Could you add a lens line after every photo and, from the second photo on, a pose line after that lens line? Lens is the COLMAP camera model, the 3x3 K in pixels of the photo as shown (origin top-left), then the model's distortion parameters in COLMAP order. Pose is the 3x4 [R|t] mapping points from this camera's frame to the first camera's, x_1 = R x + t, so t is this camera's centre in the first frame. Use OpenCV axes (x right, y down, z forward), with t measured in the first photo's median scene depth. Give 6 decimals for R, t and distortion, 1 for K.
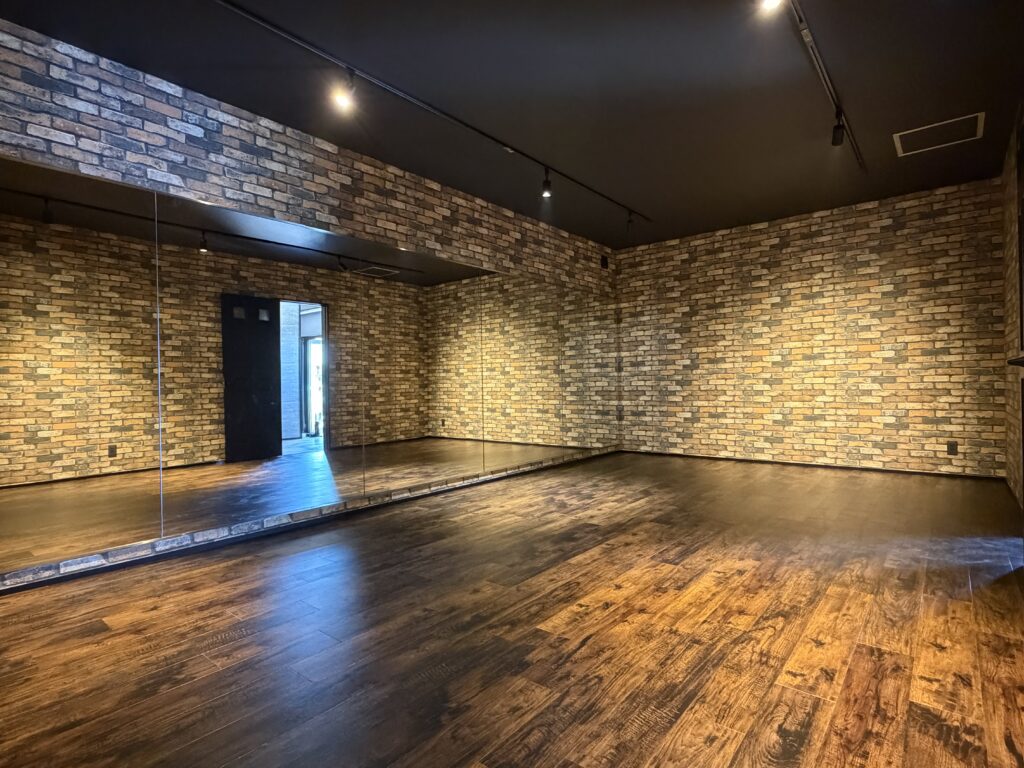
lens RADIAL K [[533.1, 0, 512.1], [0, 533.1, 383.7], [0, 0, 1]] dist [0.003249, -0.000314]
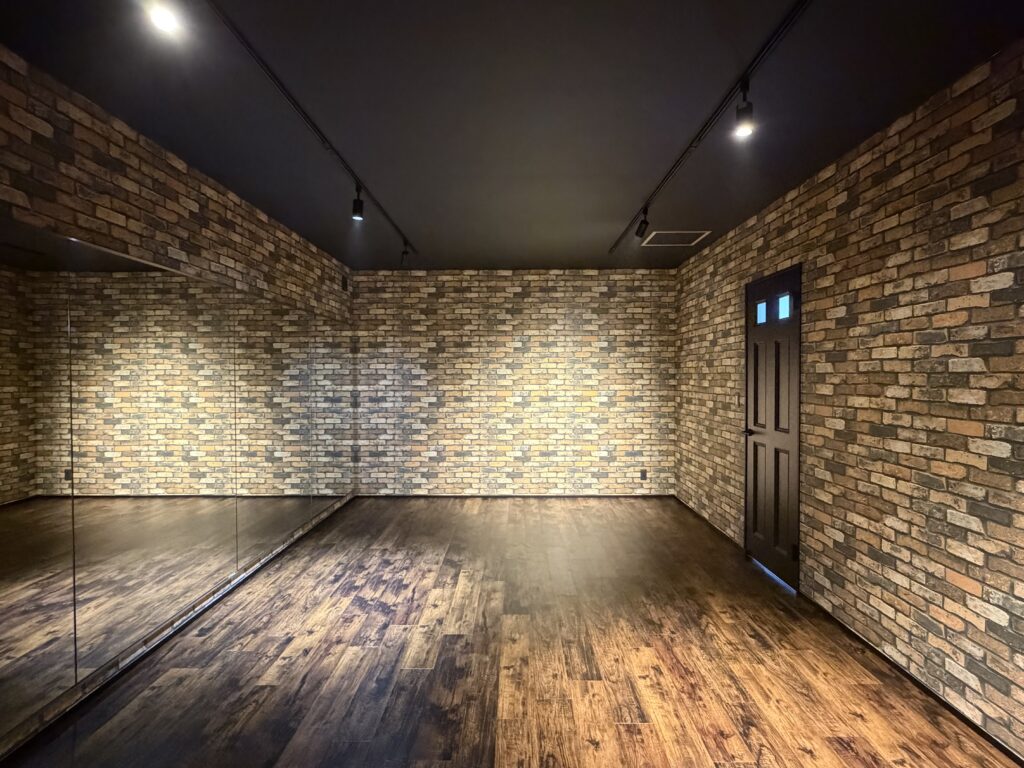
lens RADIAL K [[533.1, 0, 512.4], [0, 533.1, 382.5], [0, 0, 1]] dist [0.003249, -0.000314]
pose [[0.777991, 0.007328, 0.628232, -0.208661], [-0.011252, 0.999934, 0.002271, -0.093448], [-0.628174, -0.008836, 0.778023, 0.194784]]
